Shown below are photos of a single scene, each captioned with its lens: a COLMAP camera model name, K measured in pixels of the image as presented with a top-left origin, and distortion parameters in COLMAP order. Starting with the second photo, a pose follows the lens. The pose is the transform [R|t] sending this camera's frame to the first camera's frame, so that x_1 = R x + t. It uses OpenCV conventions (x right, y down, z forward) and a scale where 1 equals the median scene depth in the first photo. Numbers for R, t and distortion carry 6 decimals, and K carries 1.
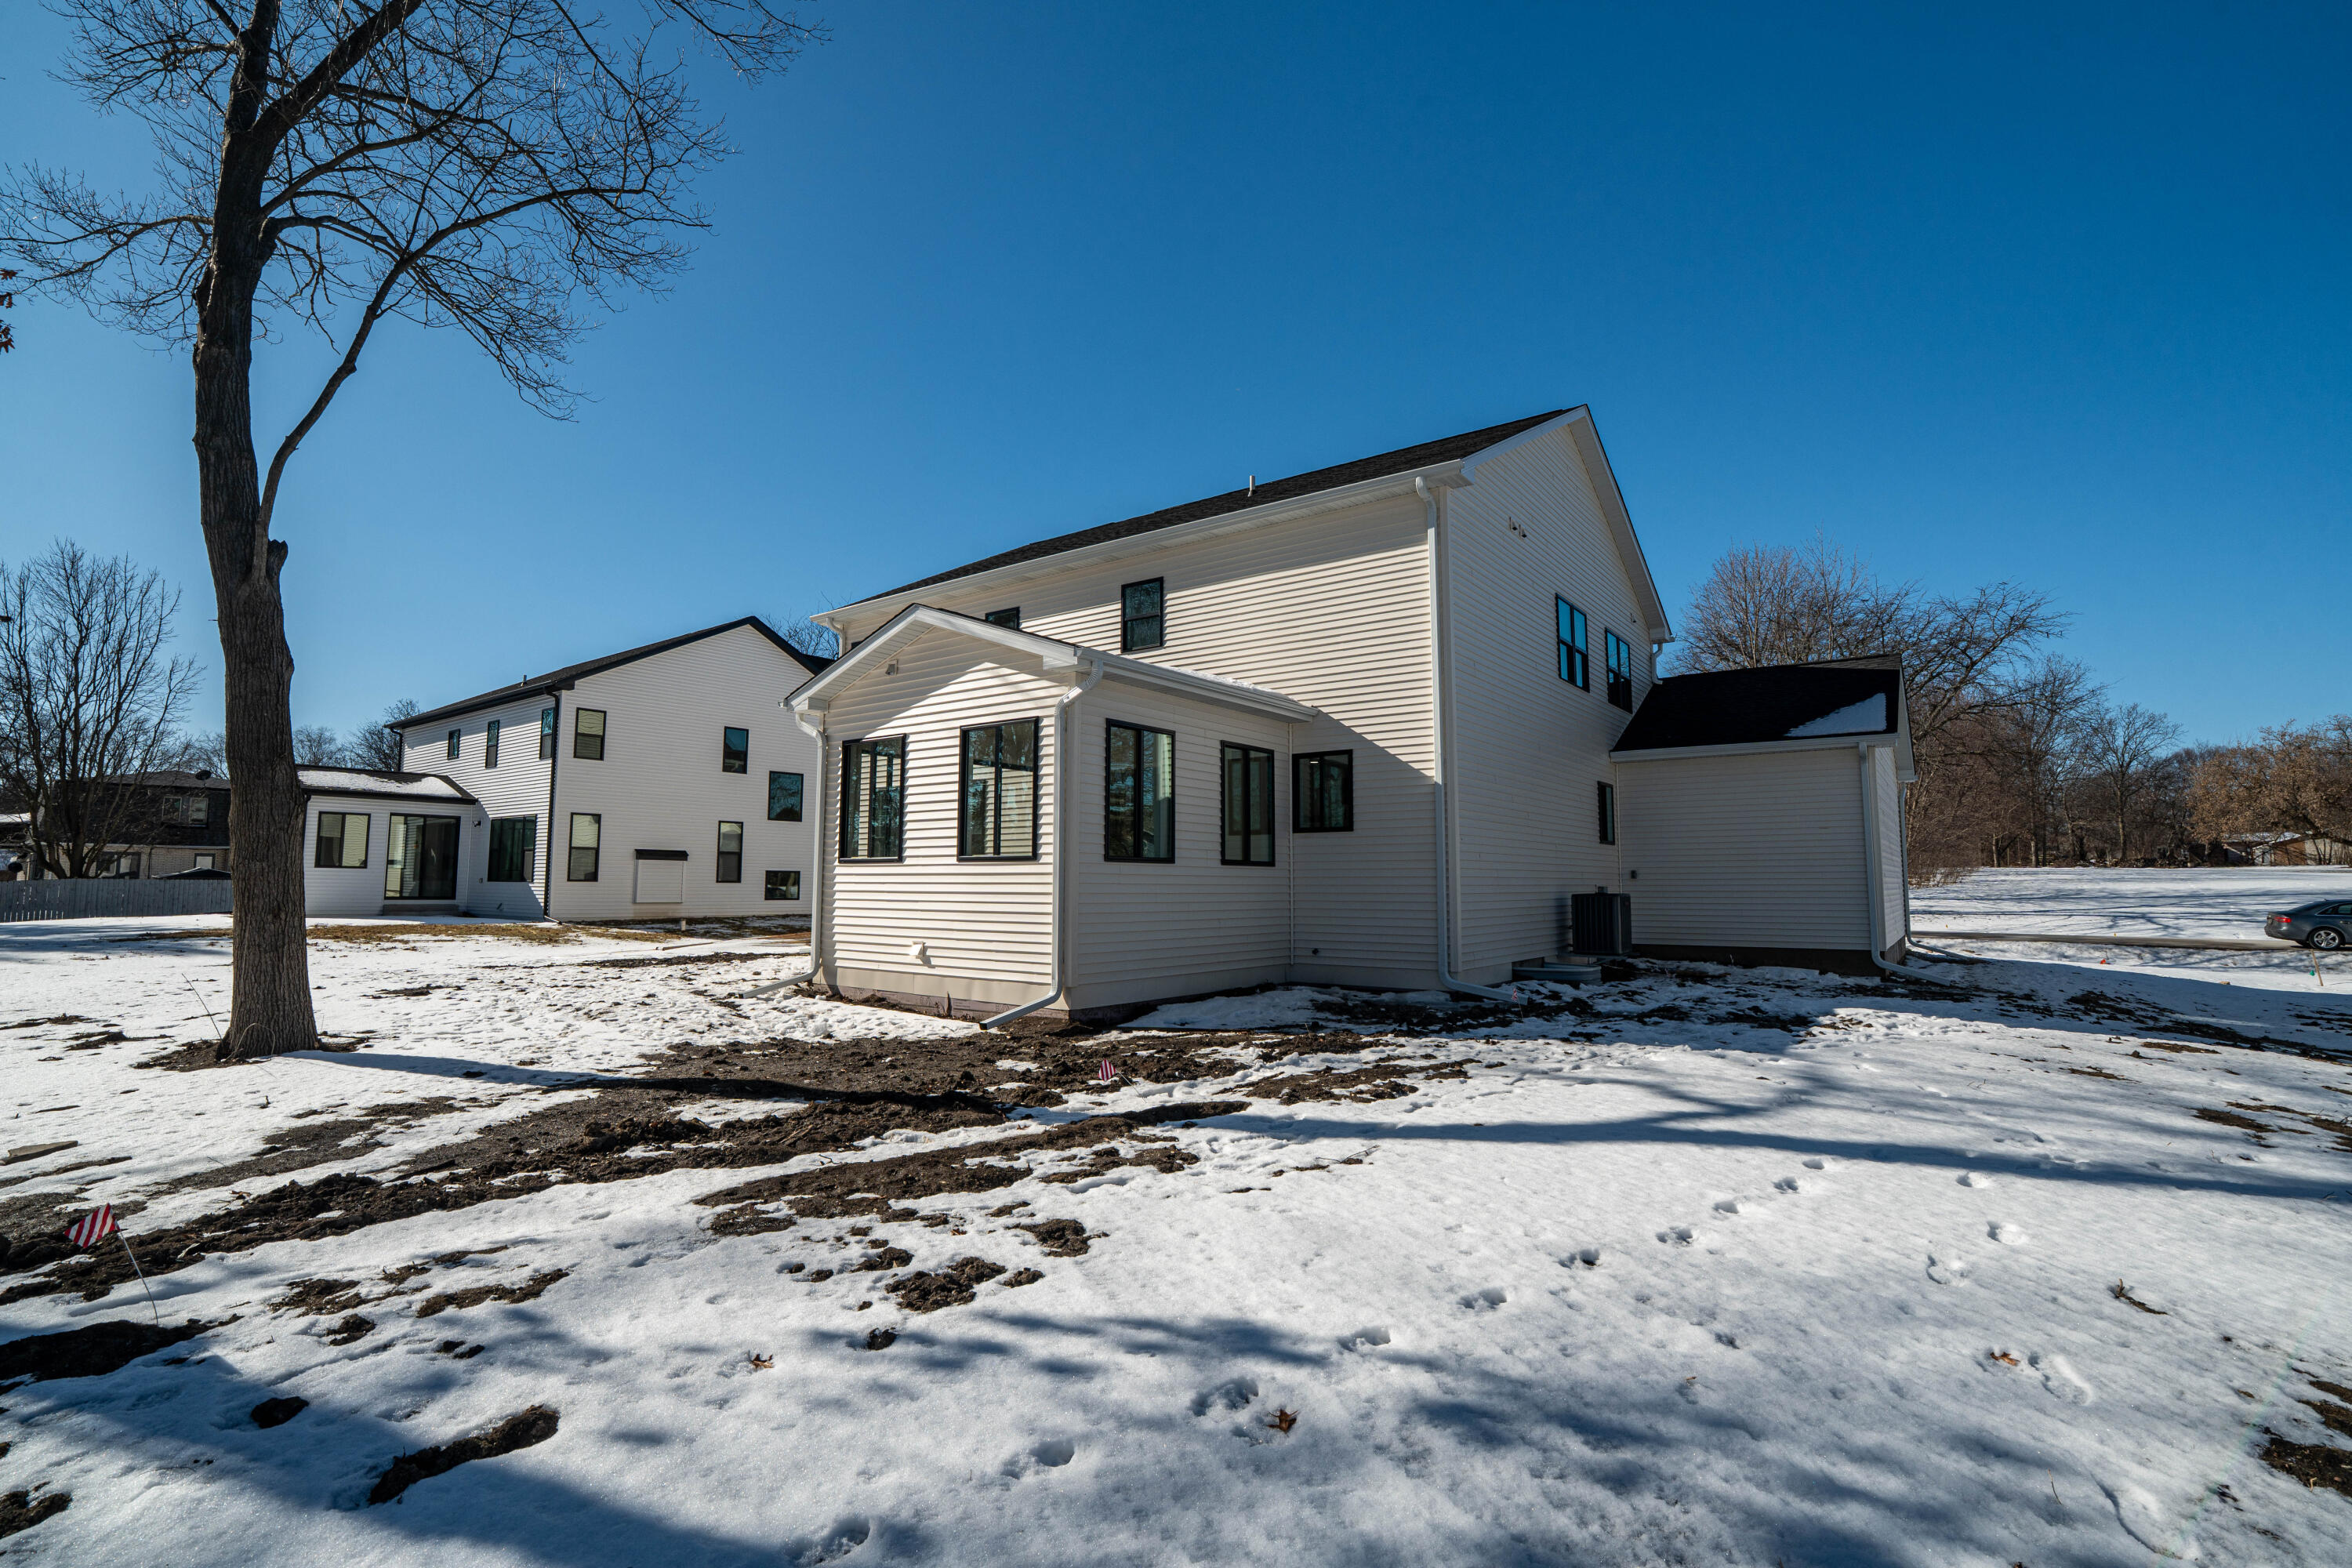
lens RADIAL K [[1119.4, 0, 1173.2], [0, 1119.4, 774.1], [0, 0, 1]] dist [-0.069659, 0.030011]
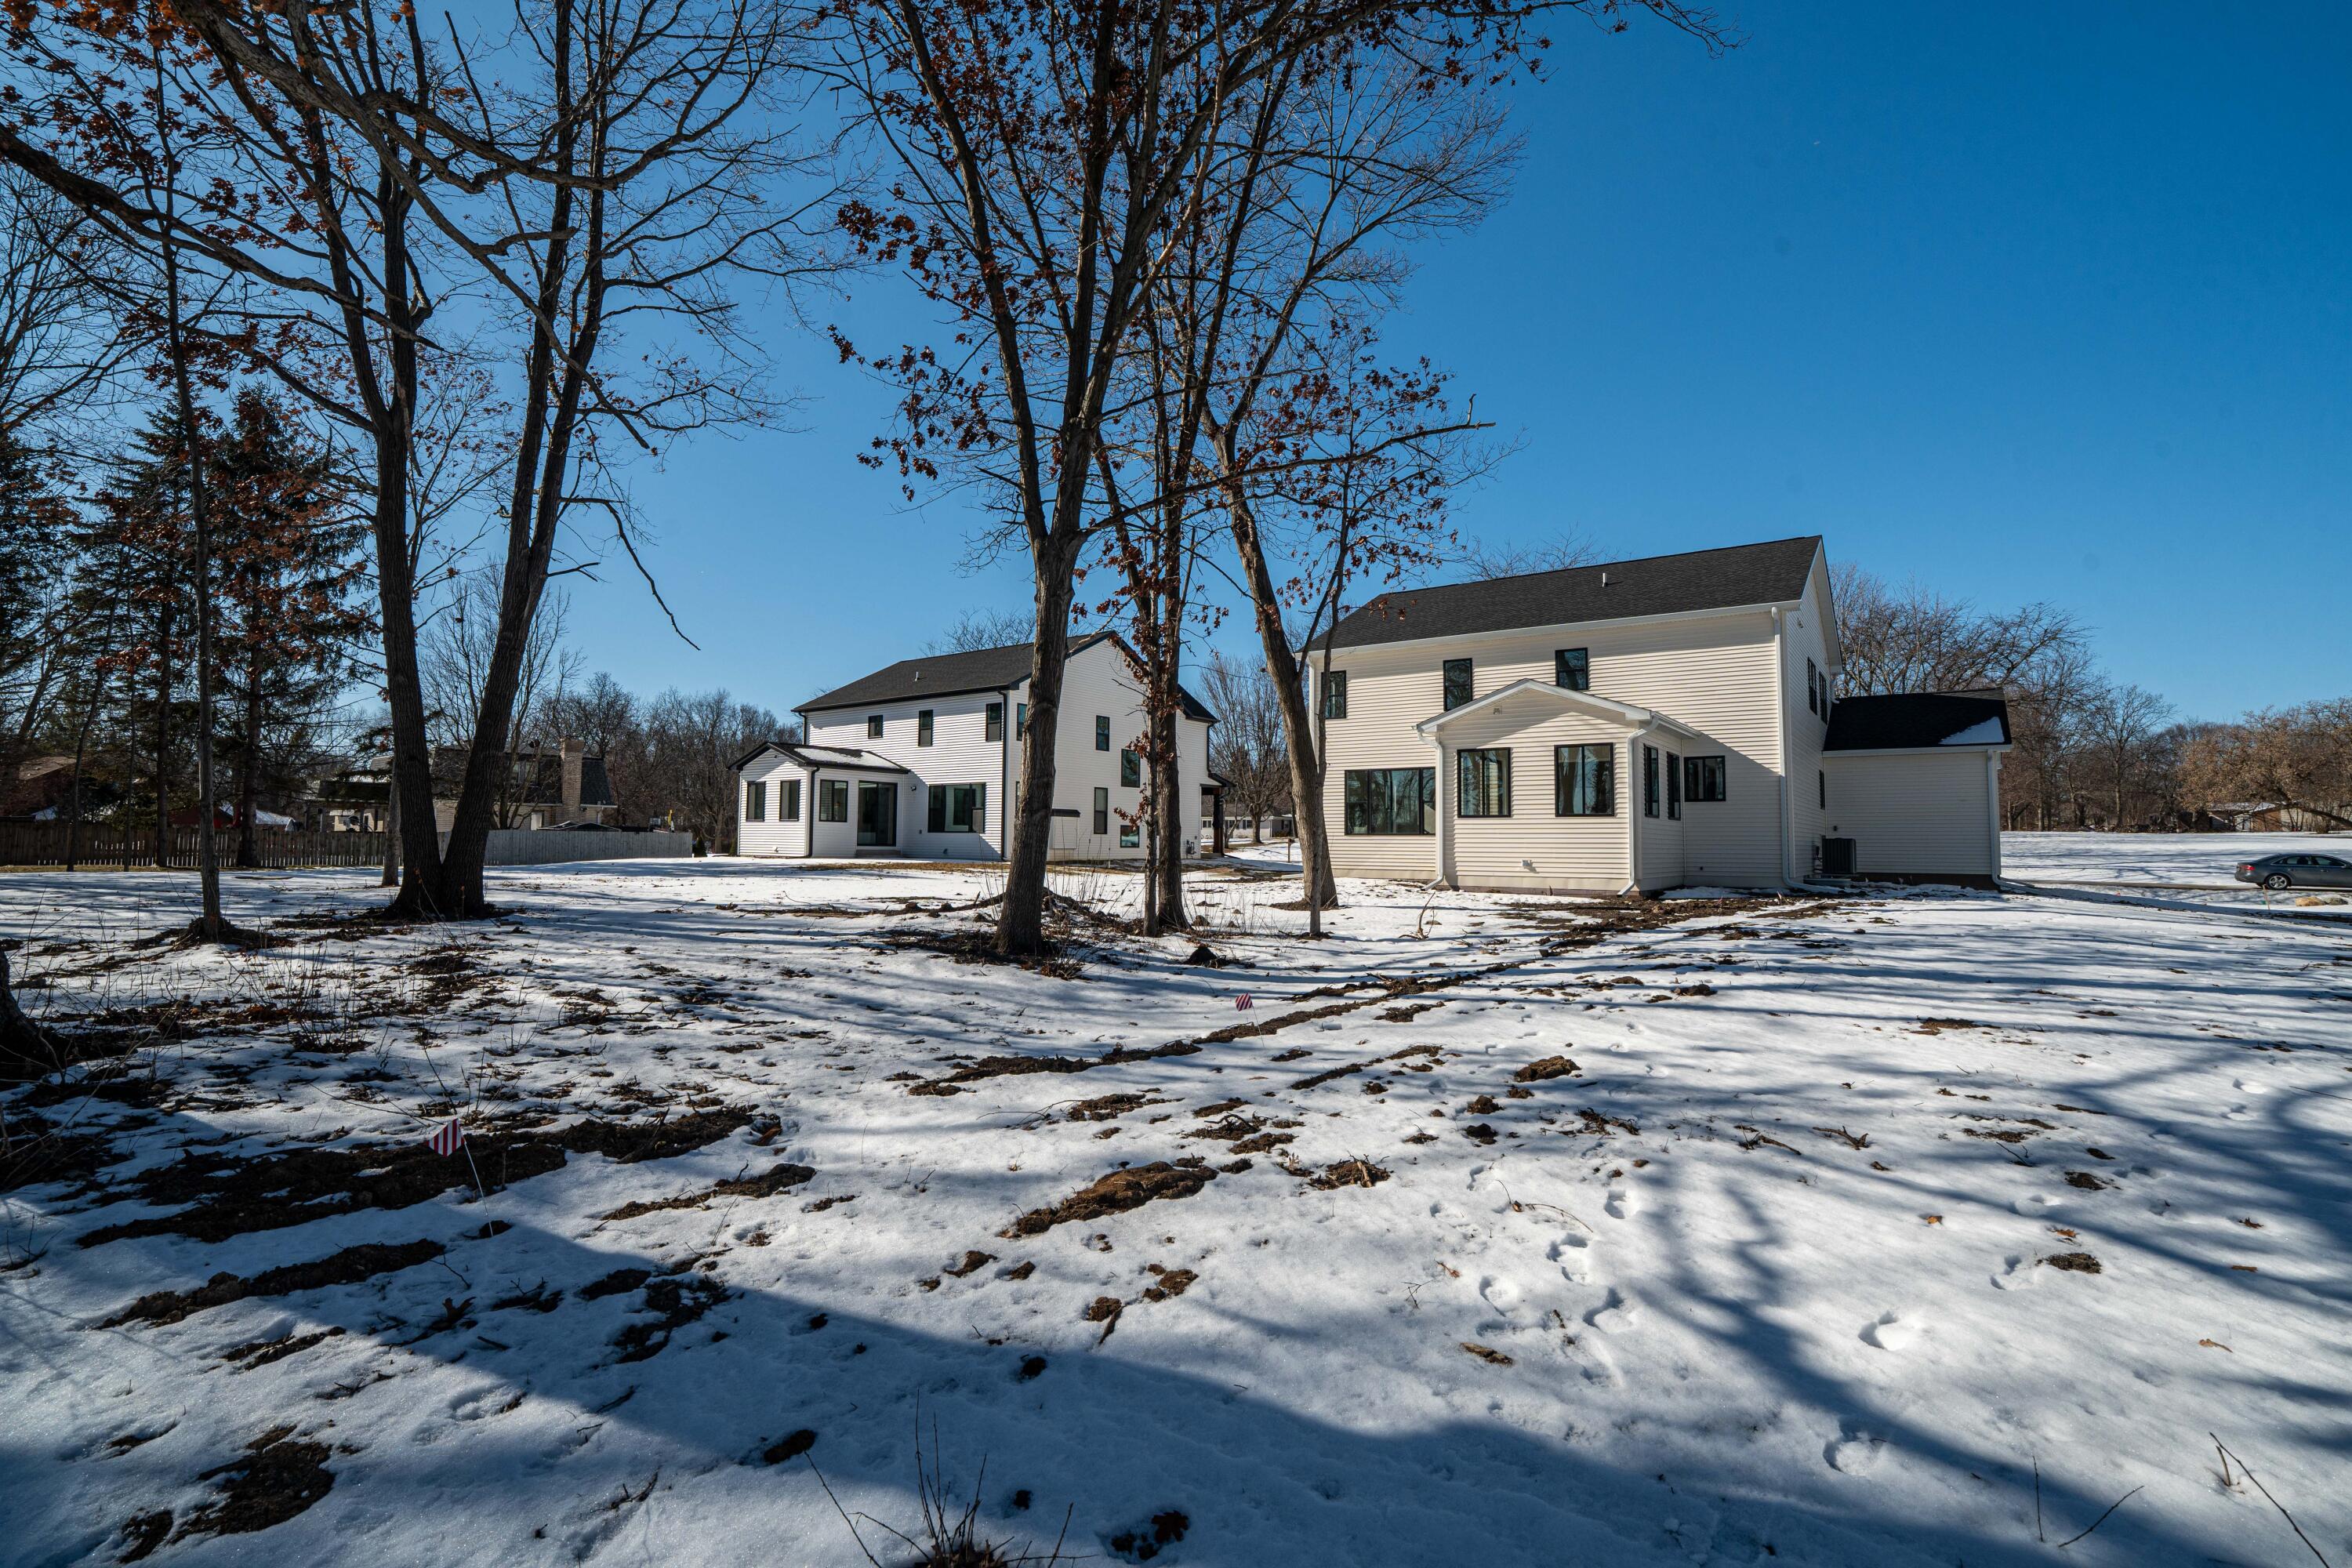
lens RADIAL K [[1119.4, 0, 1173.2], [0, 1119.4, 774.1], [0, 0, 1]] dist [-0.069659, 0.030011]
pose [[0.999958, 0.007047, 0.005920, -0.312707], [-0.007255, 0.999332, 0.035812, -0.020917], [-0.005664, -0.035854, 0.999341, -0.323291]]
